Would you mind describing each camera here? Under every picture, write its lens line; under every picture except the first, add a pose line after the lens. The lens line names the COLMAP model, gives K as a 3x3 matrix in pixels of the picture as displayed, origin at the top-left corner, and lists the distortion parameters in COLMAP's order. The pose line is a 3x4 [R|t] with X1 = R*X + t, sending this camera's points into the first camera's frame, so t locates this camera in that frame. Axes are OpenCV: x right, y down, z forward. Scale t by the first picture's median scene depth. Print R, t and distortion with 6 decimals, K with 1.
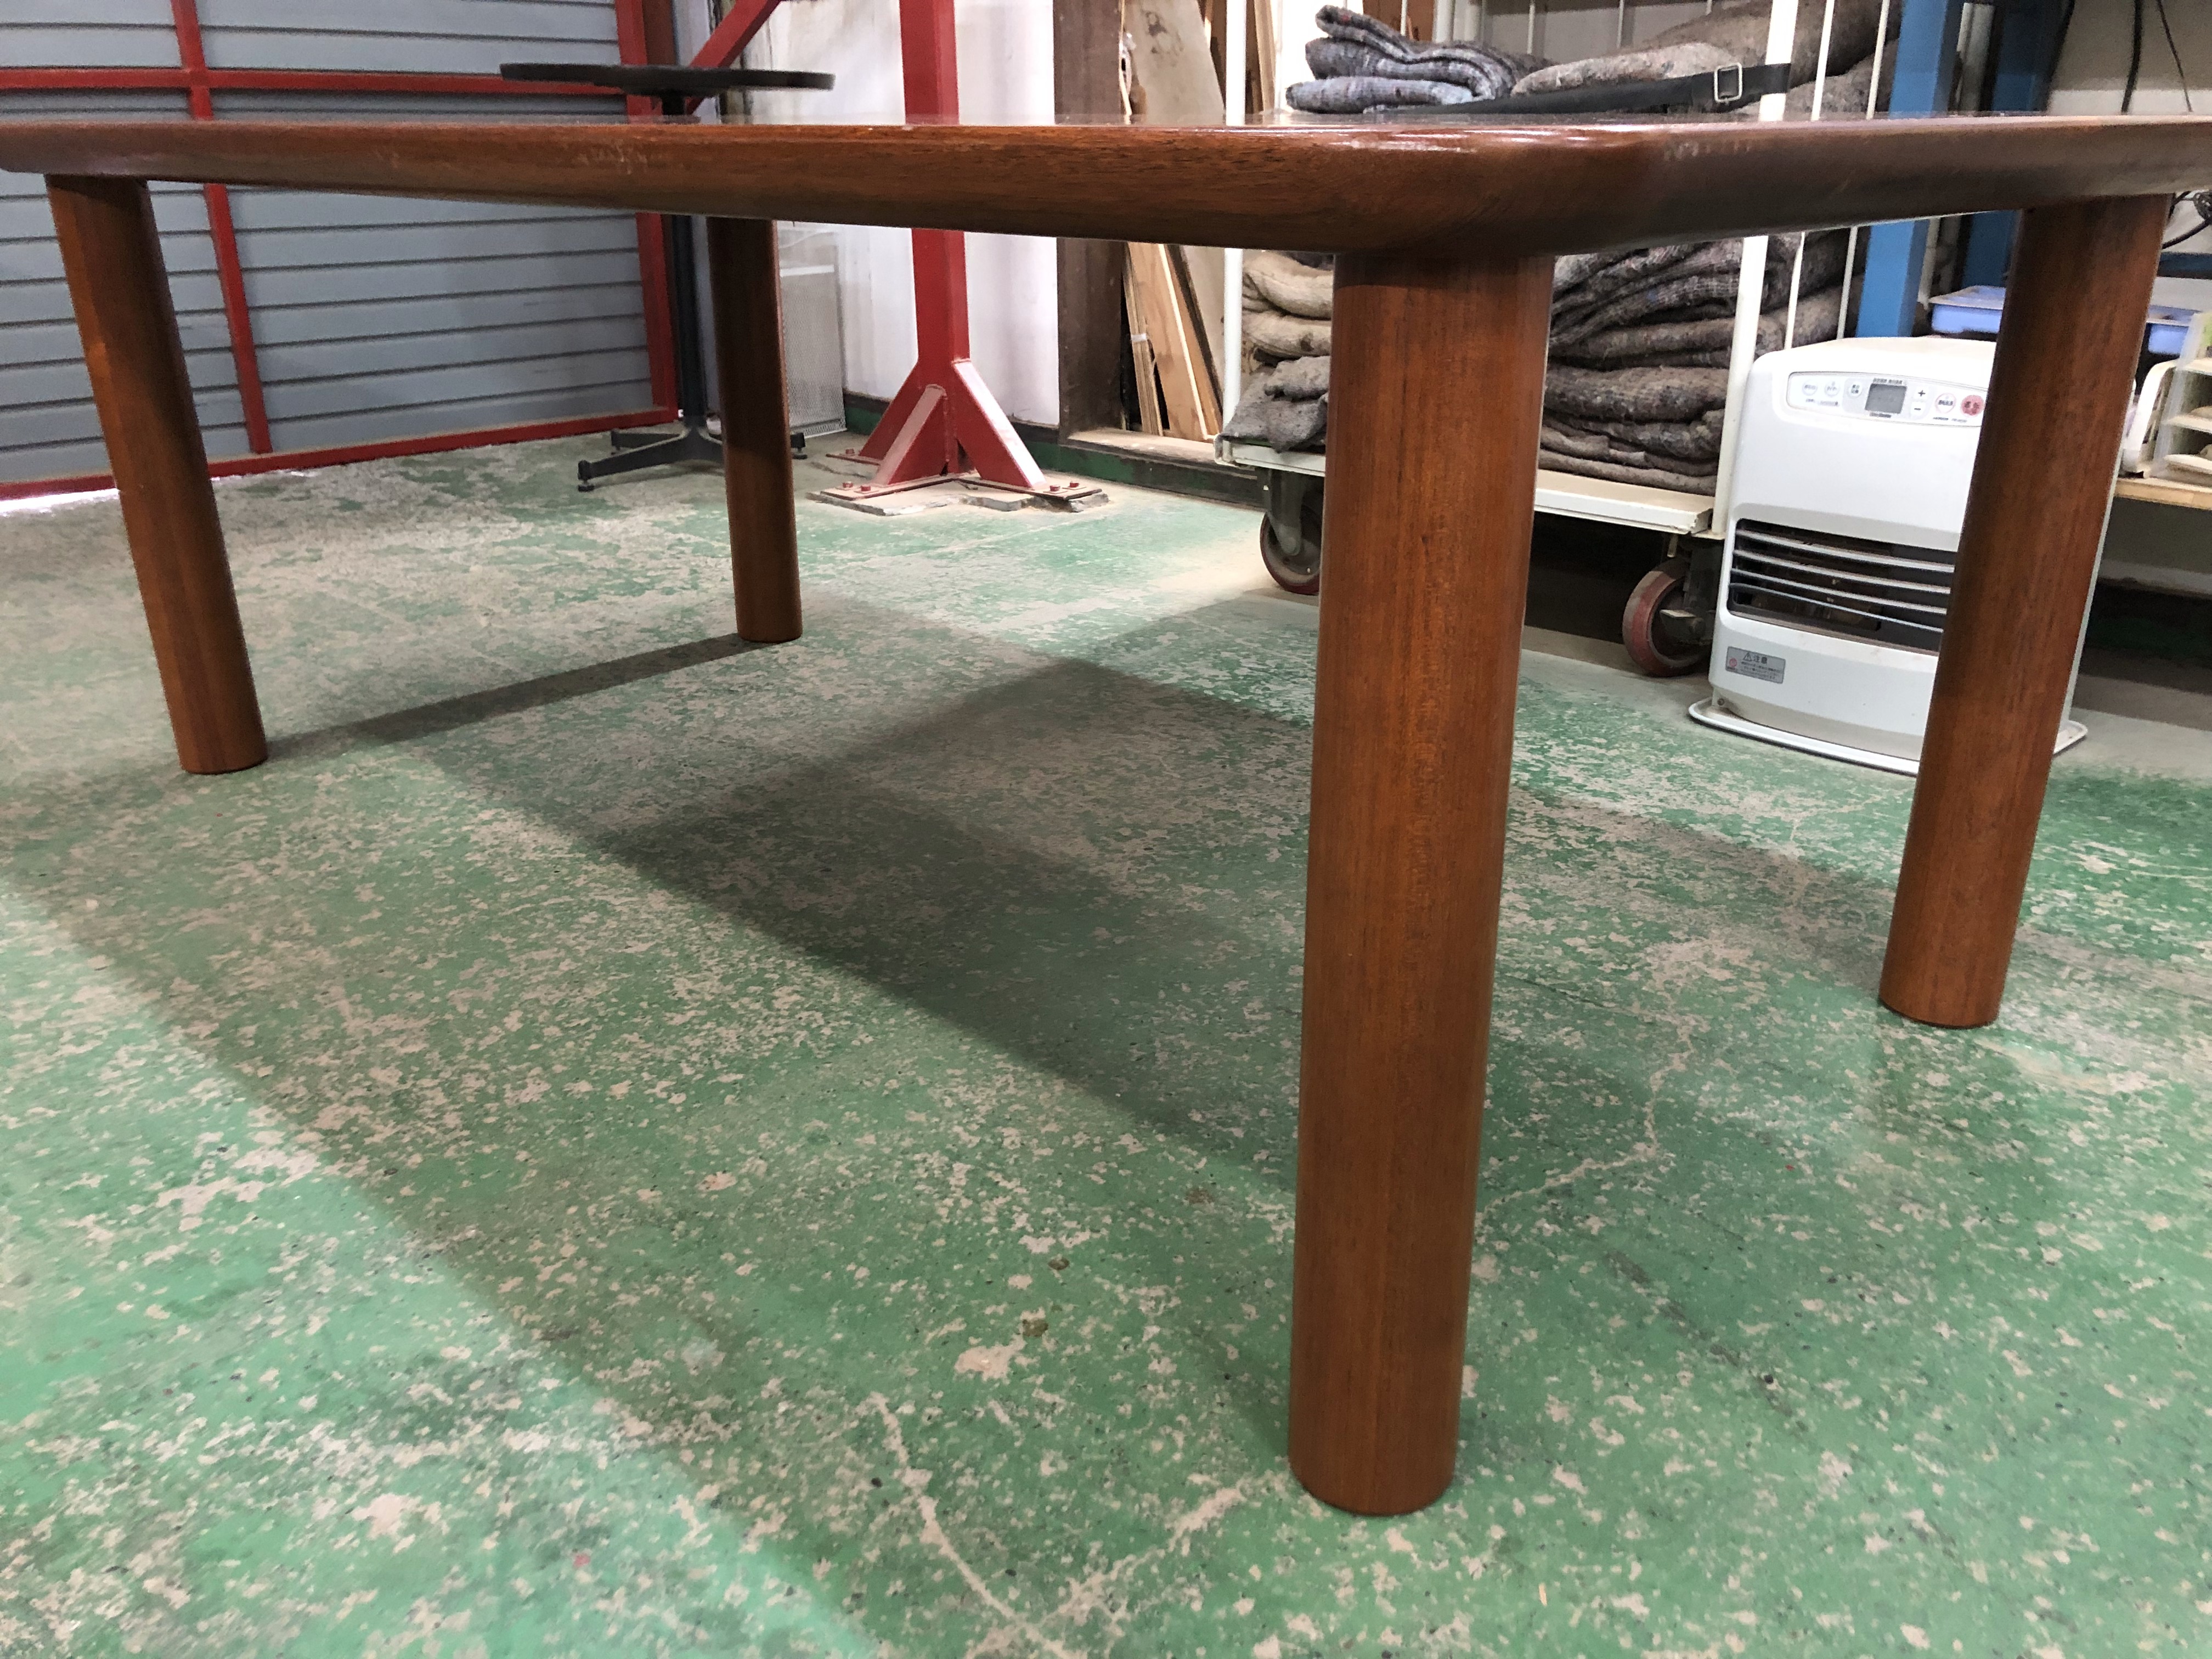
lens RADIAL K [[1835.8, 0, 1117.5], [0, 1835.8, 844.3], [0, 0, 1]] dist [0.010037, -0.001513]
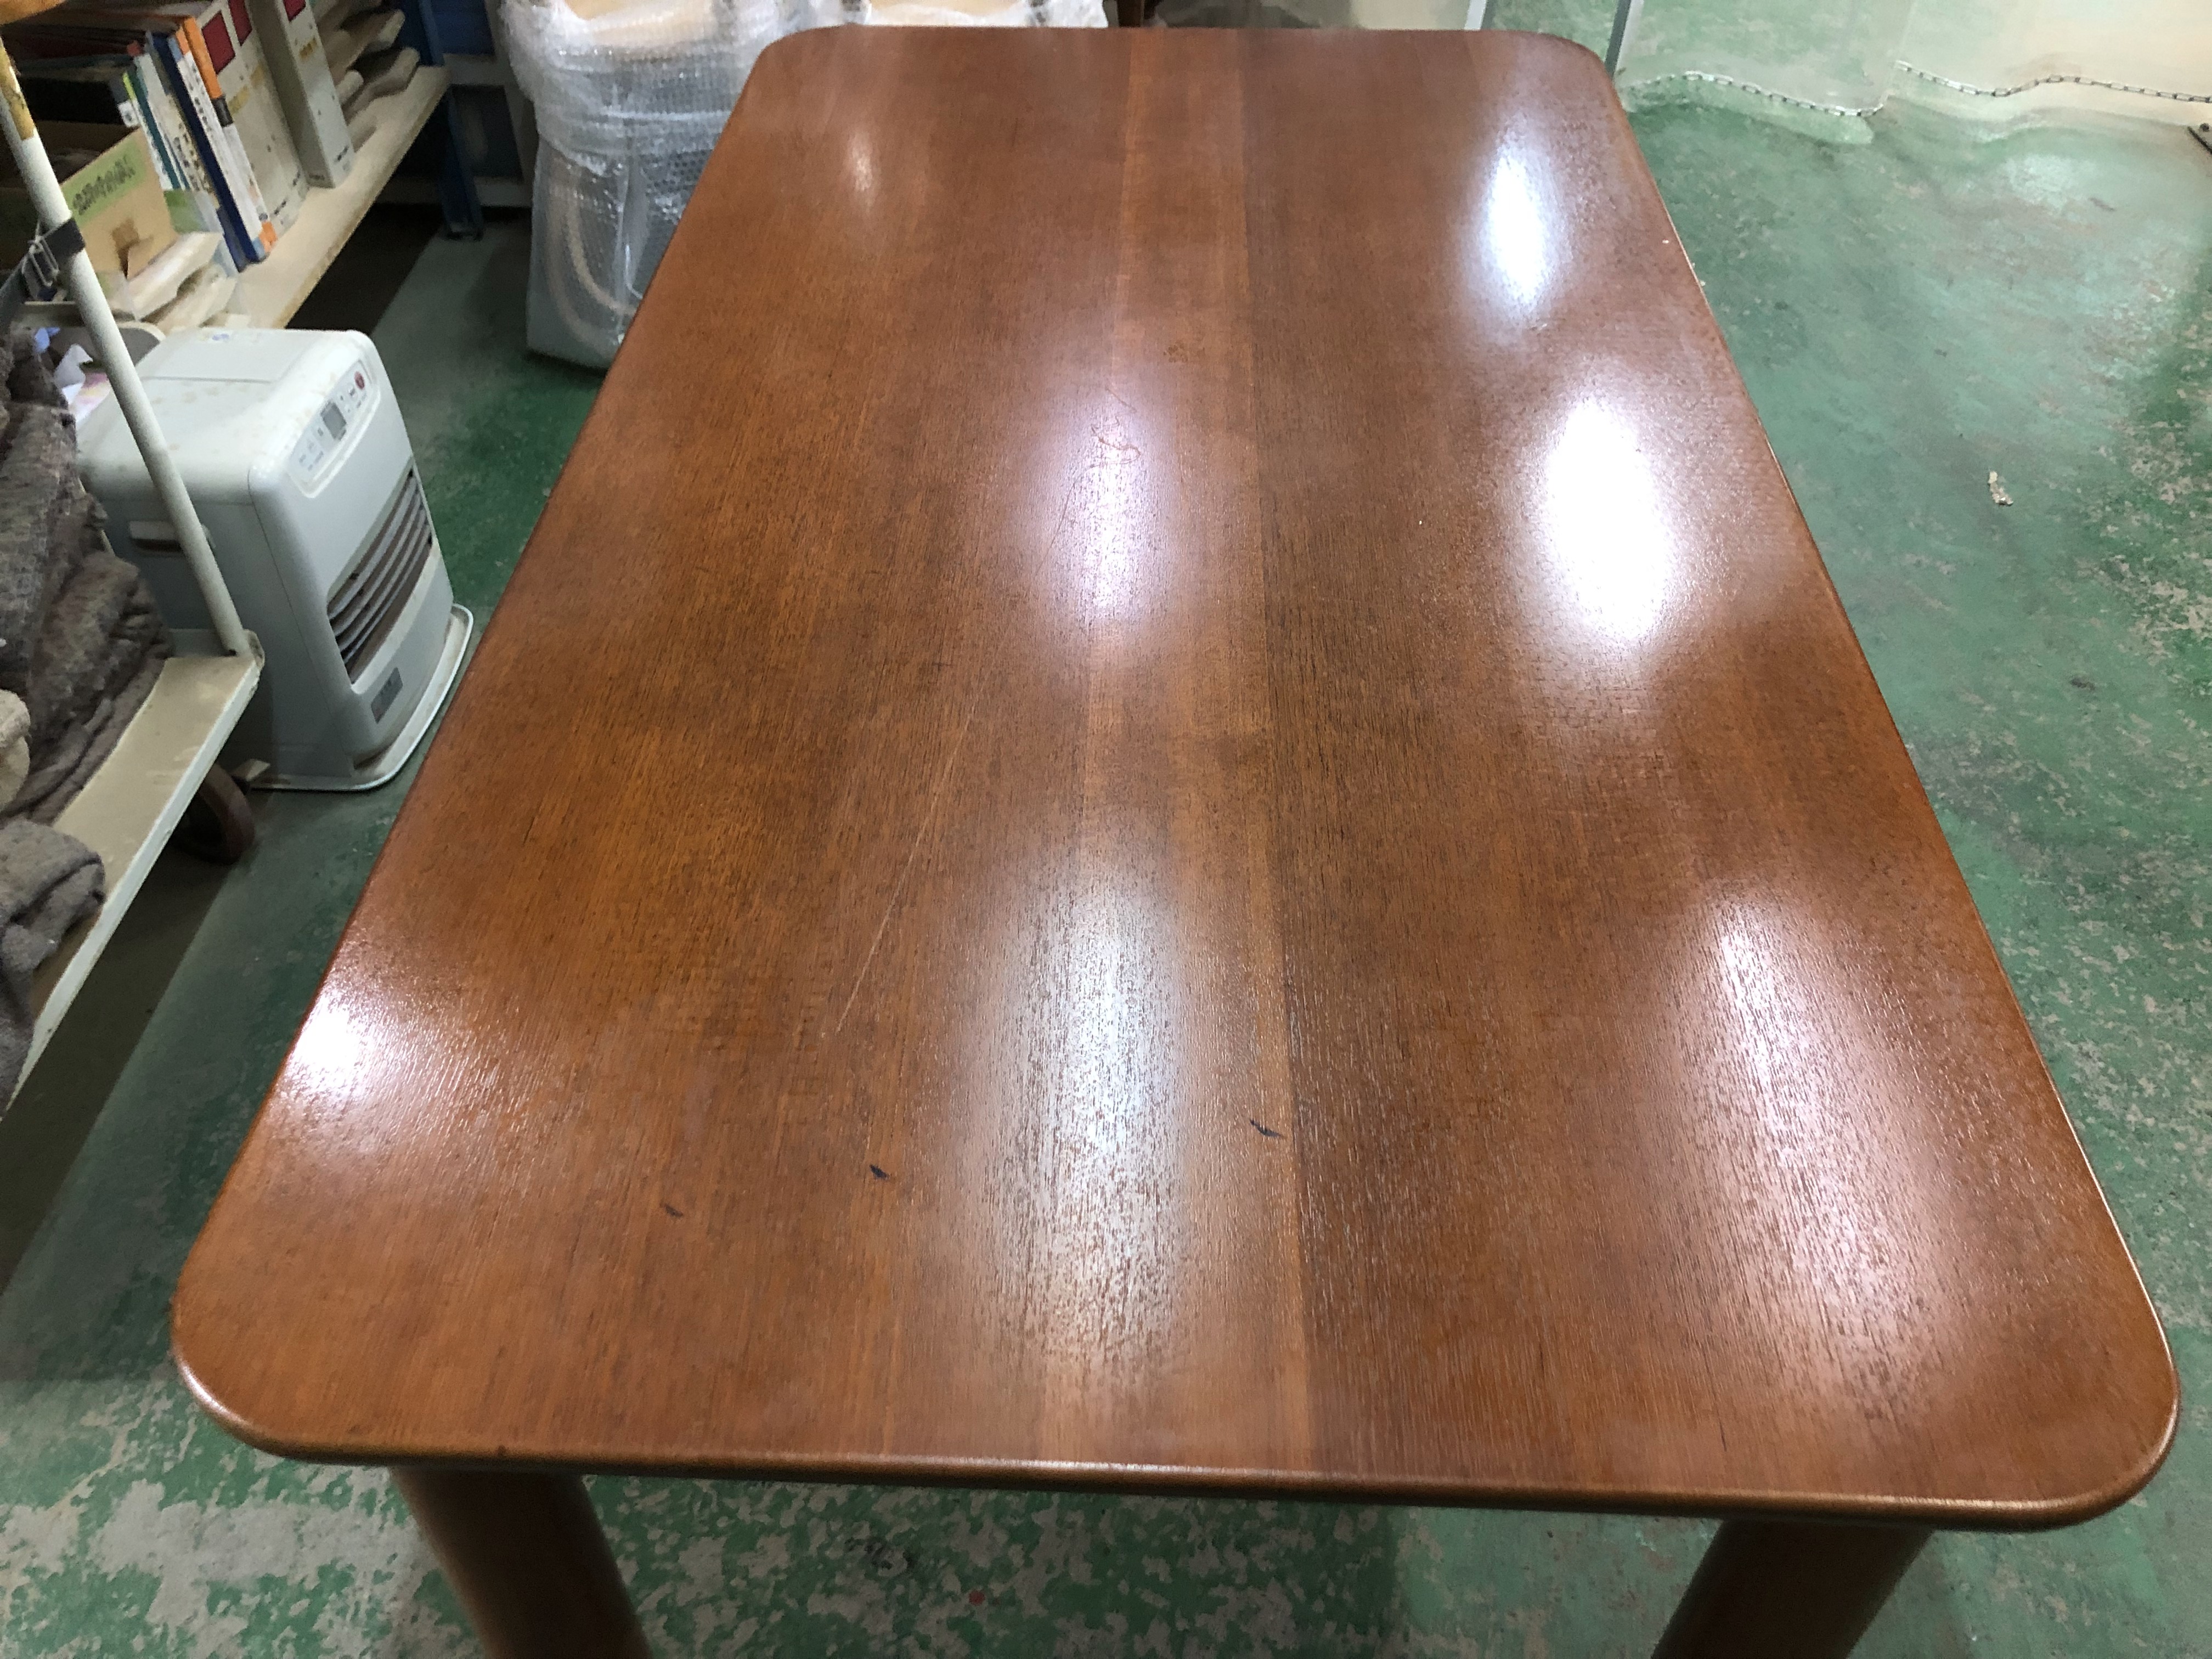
lens RADIAL K [[1845.5, 0, 1106.0], [0, 1845.5, 829.5], [0, 0, 1]] dist [0.001944, 0.000670]
pose [[-0.681328, -0.488768, 0.544883, -0.839321], [0.278758, 0.515048, 0.810567, -1.246199], [-0.676820, 0.704153, -0.214669, 1.586047]]
